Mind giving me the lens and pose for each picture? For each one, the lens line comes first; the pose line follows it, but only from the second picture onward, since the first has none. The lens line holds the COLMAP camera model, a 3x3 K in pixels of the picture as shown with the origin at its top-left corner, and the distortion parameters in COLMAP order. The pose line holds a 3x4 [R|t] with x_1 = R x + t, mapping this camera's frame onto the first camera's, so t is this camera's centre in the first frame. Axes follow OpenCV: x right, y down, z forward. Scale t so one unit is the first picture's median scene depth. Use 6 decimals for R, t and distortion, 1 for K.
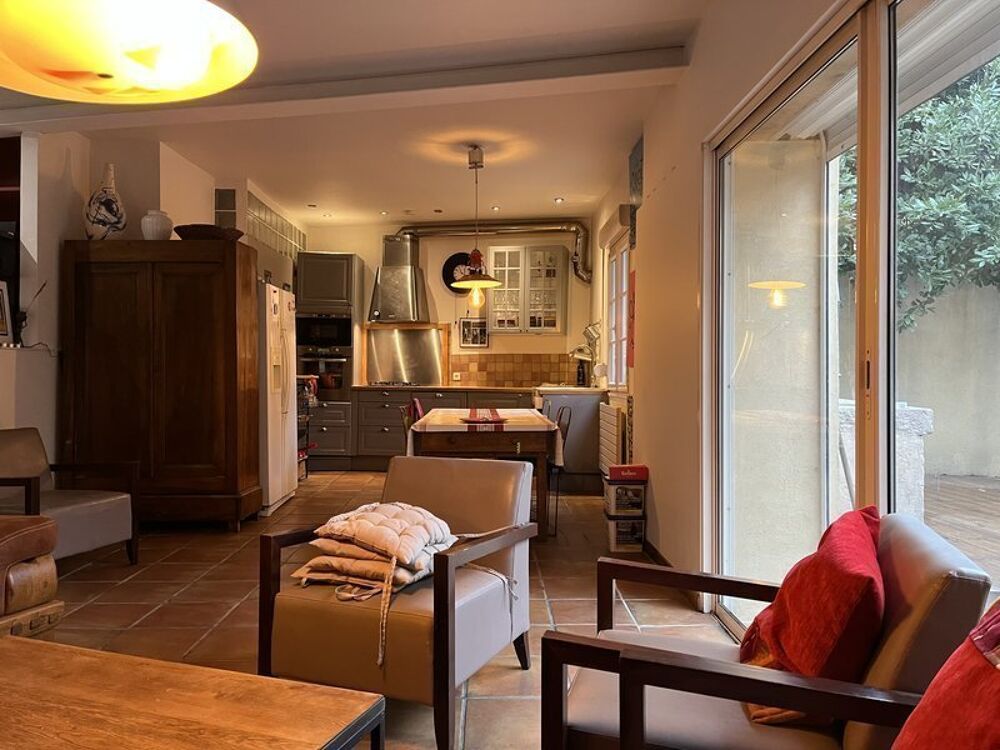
lens RADIAL K [[753.2, 0, 495.7], [0, 753.2, 372.9], [0, 0, 1]] dist [0.053839, -0.001857]
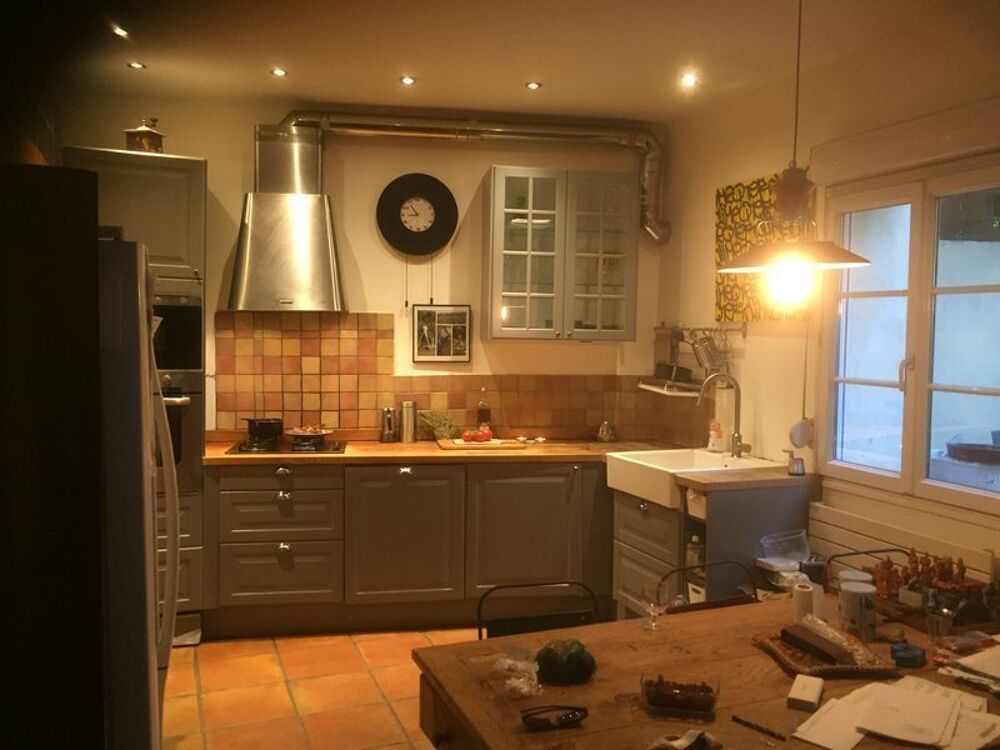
lens RADIAL K [[853.4, 0, 501.8], [0, 853.4, 373.7], [0, 0, 1]] dist [0.037070, 0.011272]
pose [[0.930131, -0.016525, 0.366855, -0.205272], [-0.005226, 0.998290, 0.058220, -0.060744], [-0.367190, -0.056069, 0.928455, 0.449514]]
